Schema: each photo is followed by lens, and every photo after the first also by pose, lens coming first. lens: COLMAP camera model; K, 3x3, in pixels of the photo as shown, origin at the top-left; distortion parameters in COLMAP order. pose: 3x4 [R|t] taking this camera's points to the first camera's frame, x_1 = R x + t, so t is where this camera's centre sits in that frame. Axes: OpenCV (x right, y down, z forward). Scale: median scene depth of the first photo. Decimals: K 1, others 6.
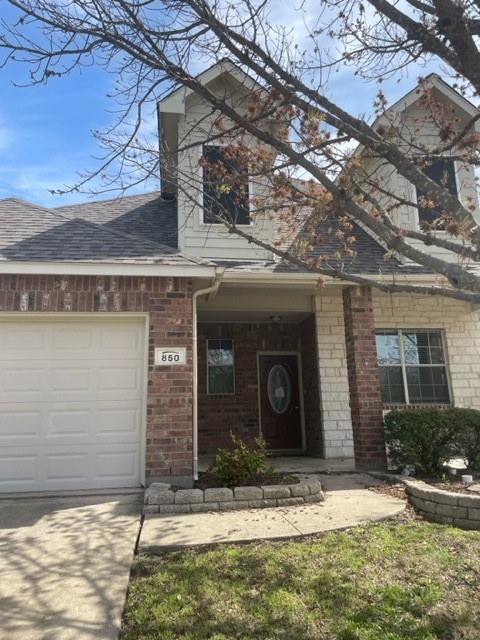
lens RADIAL K [[485.2, 0, 238.8], [0, 485.2, 315.2], [0, 0, 1]] dist [0.065974, -0.014197]
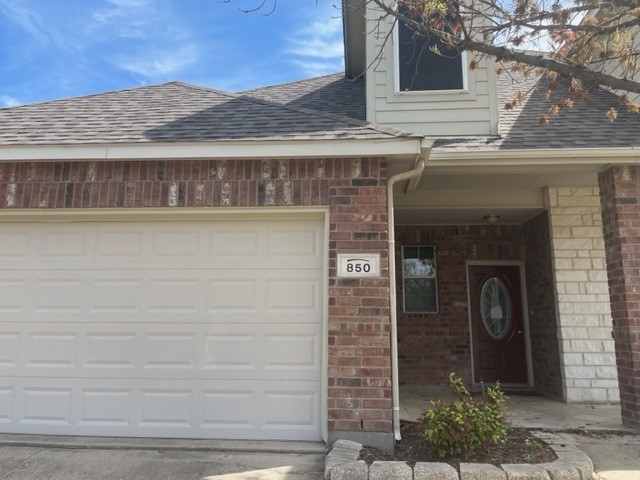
lens RADIAL K [[485.2, 0, 317.9], [0, 485.2, 243.7], [0, 0, 1]] dist [0.065974, -0.014197]
pose [[0.975211, -0.008250, -0.221124, -0.037269], [0.016064, 0.999308, 0.033561, 0.025558], [0.220694, -0.036282, 0.974668, 0.265784]]
